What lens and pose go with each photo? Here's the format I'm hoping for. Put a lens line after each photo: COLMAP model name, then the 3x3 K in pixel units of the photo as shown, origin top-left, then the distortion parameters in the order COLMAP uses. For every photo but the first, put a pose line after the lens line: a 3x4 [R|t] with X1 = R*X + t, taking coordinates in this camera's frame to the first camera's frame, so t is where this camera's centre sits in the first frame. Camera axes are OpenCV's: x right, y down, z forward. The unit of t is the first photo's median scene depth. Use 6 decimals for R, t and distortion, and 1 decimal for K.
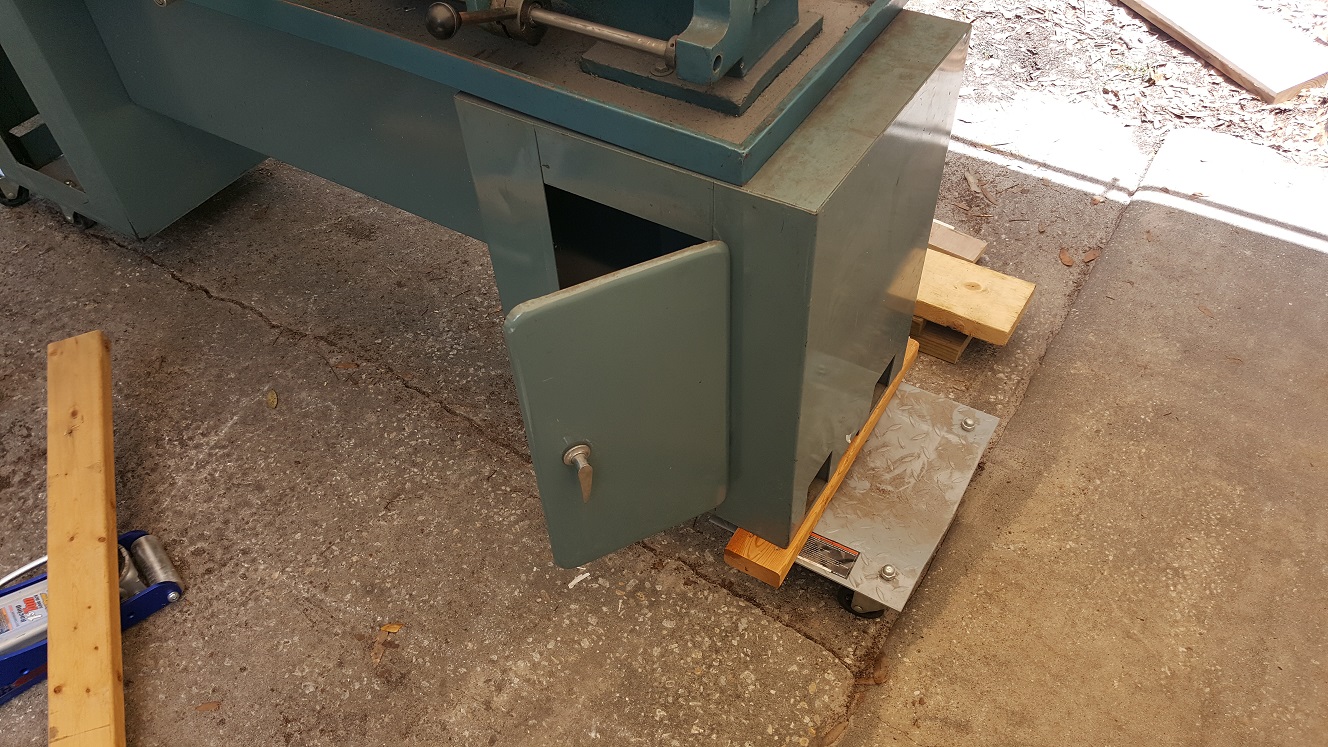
lens RADIAL K [[1017.8, 0, 663.5], [0, 1017.8, 396.9], [0, 0, 1]] dist [0.069489, -0.115519]
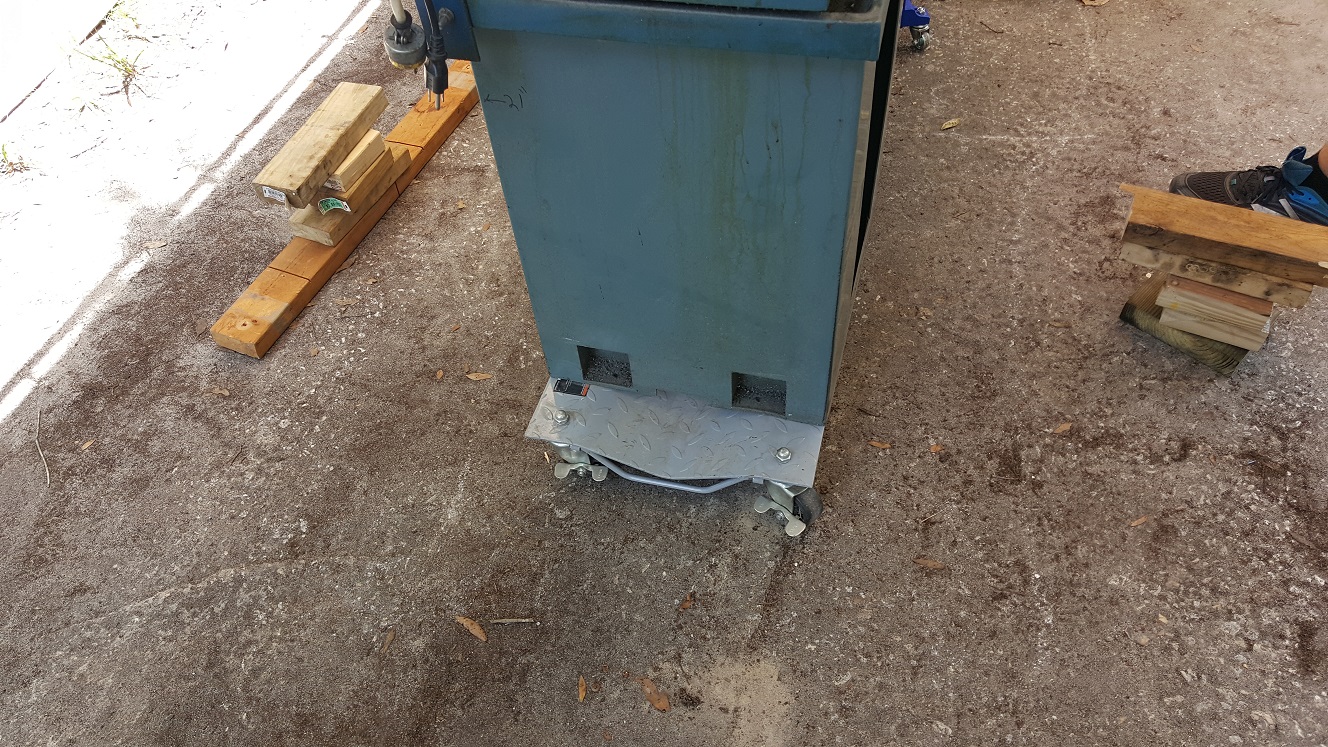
lens RADIAL K [[1017.8, 0, 663.5], [0, 1017.8, 396.9], [0, 0, 1]] dist [0.069489, -0.115519]
pose [[-0.291465, -0.650748, 0.701124, -1.255828], [0.785980, 0.254853, 0.563281, -0.778930], [-0.545238, 0.715246, 0.437194, 0.923762]]
